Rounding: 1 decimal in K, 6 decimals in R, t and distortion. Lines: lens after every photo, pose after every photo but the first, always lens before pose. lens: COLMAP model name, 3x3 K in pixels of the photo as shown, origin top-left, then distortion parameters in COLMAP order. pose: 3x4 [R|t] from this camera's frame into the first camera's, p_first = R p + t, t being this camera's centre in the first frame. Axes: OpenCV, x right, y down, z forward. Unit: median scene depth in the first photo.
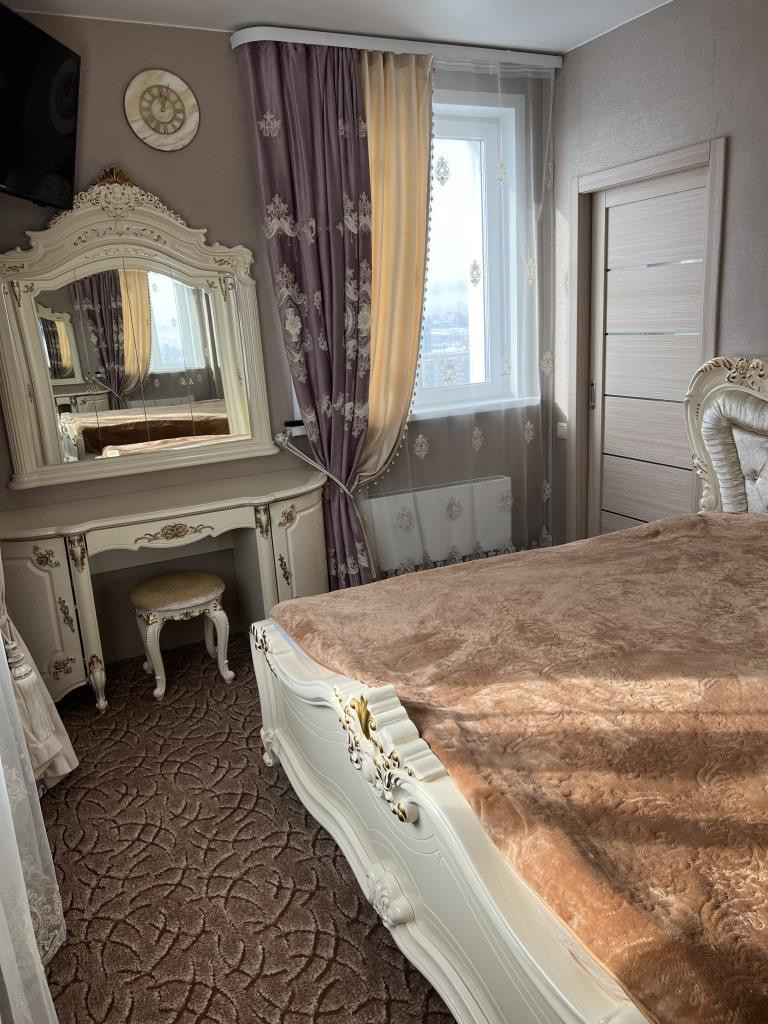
lens RADIAL K [[778.2, 0, 384.2], [0, 778.2, 518.6], [0, 0, 1]] dist [0.065295, -0.079164]
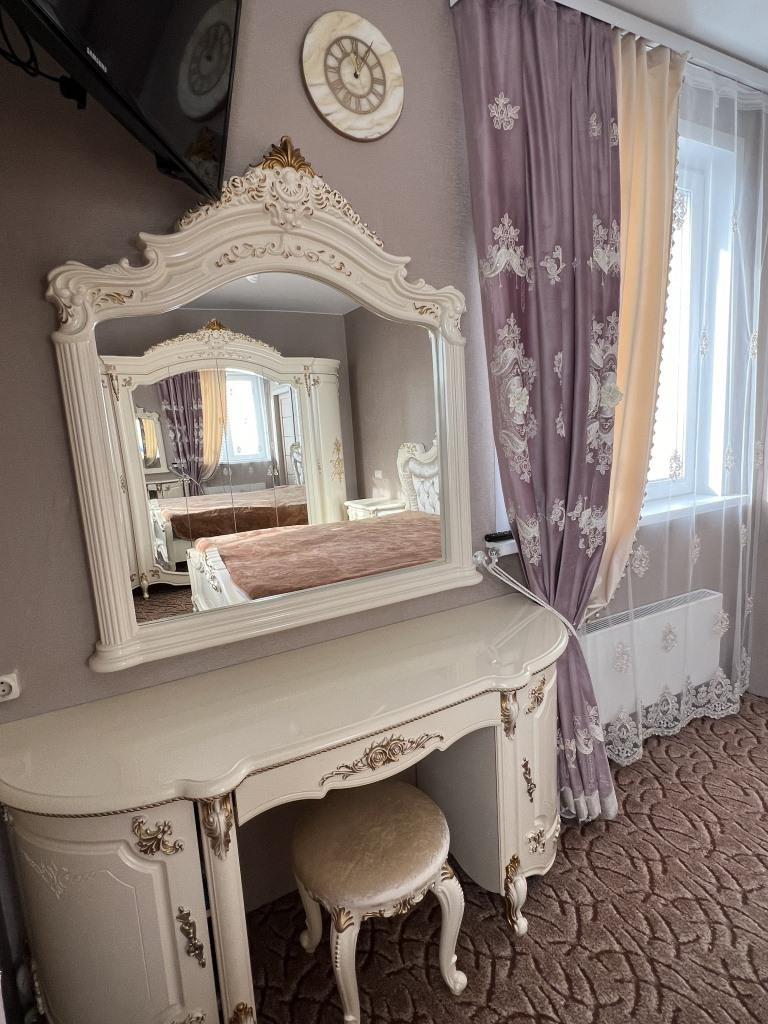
lens RADIAL K [[549.0, 0, 386.1], [0, 549.0, 511.9], [0, 0, 1]] dist [-0.002979, 0.001356]
pose [[0.999460, -0.004268, 0.032567, -0.267655], [0.007266, 0.995687, -0.092492, -0.113497], [-0.032032, 0.092679, 0.995181, 0.570356]]
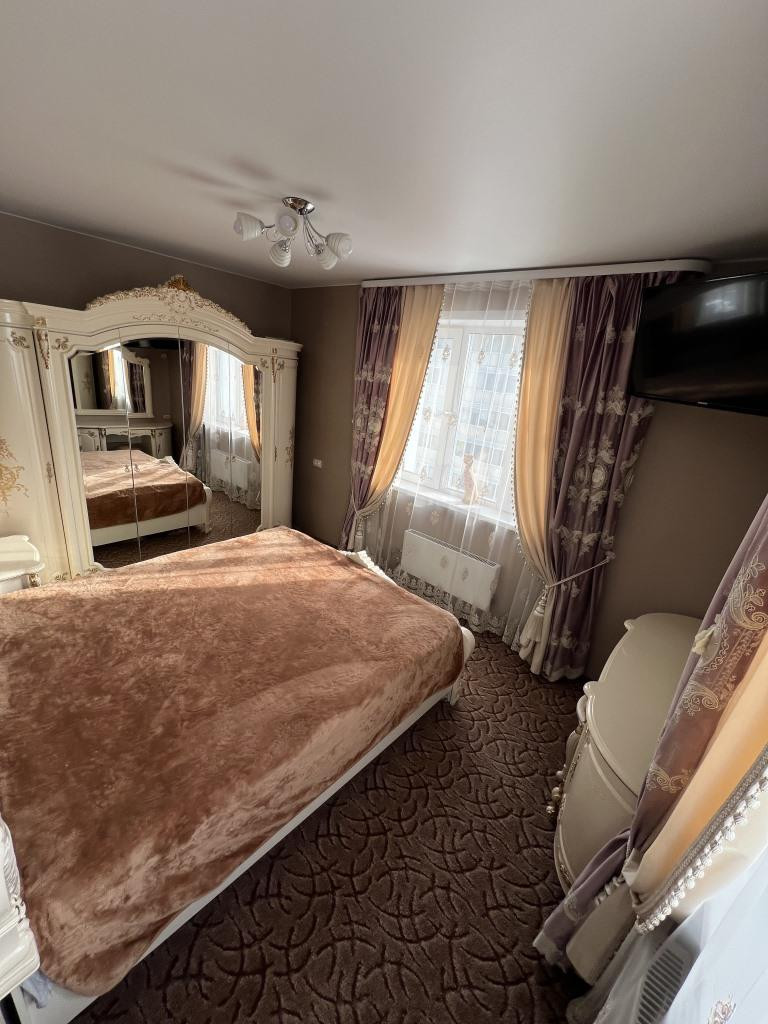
lens RADIAL K [[412.3, 0, 384.0], [0, 412.3, 512.0], [0, 0, 1]] dist [-0.000405, -0.000037]
pose [[-0.928204, 0.083225, -0.362645, 0.277425], [-0.142519, 0.820798, 0.553153, -0.474618], [0.343694, 0.565122, -0.750007, 1.188448]]
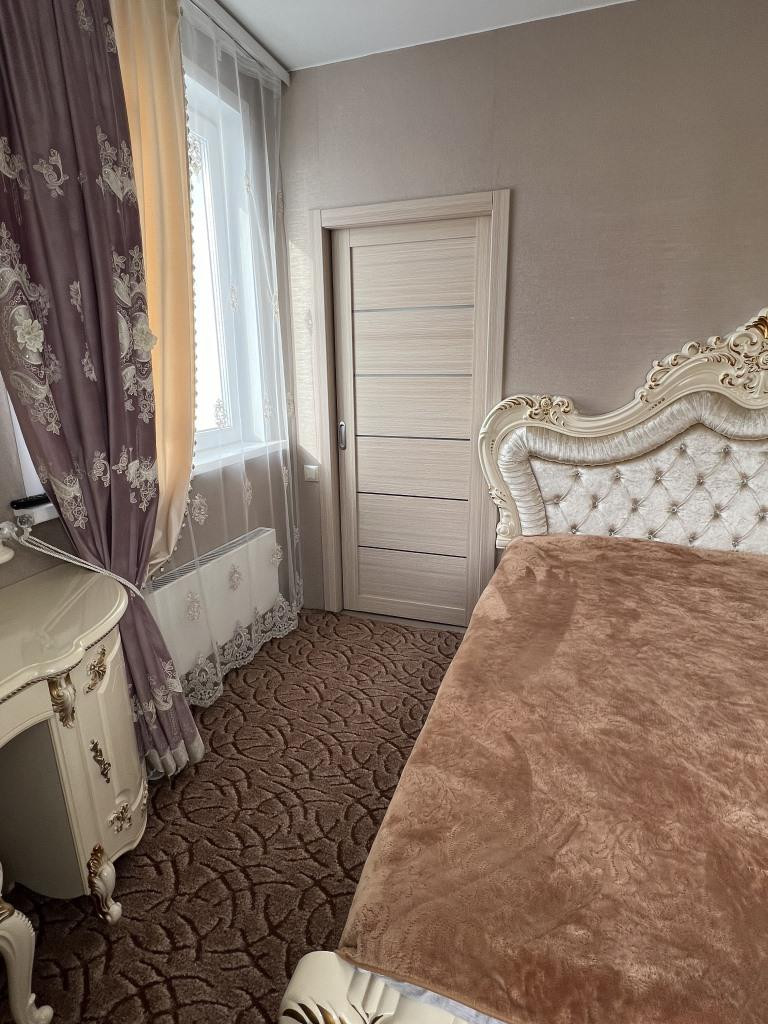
lens RADIAL K [[549.0, 0, 386.1], [0, 549.0, 511.9], [0, 0, 1]] dist [-0.002979, 0.001356]
pose [[0.711875, -0.137153, 0.688784, -0.241329], [0.148289, 0.987988, 0.043472, -0.105558], [-0.686472, 0.071193, 0.723662, 0.579308]]
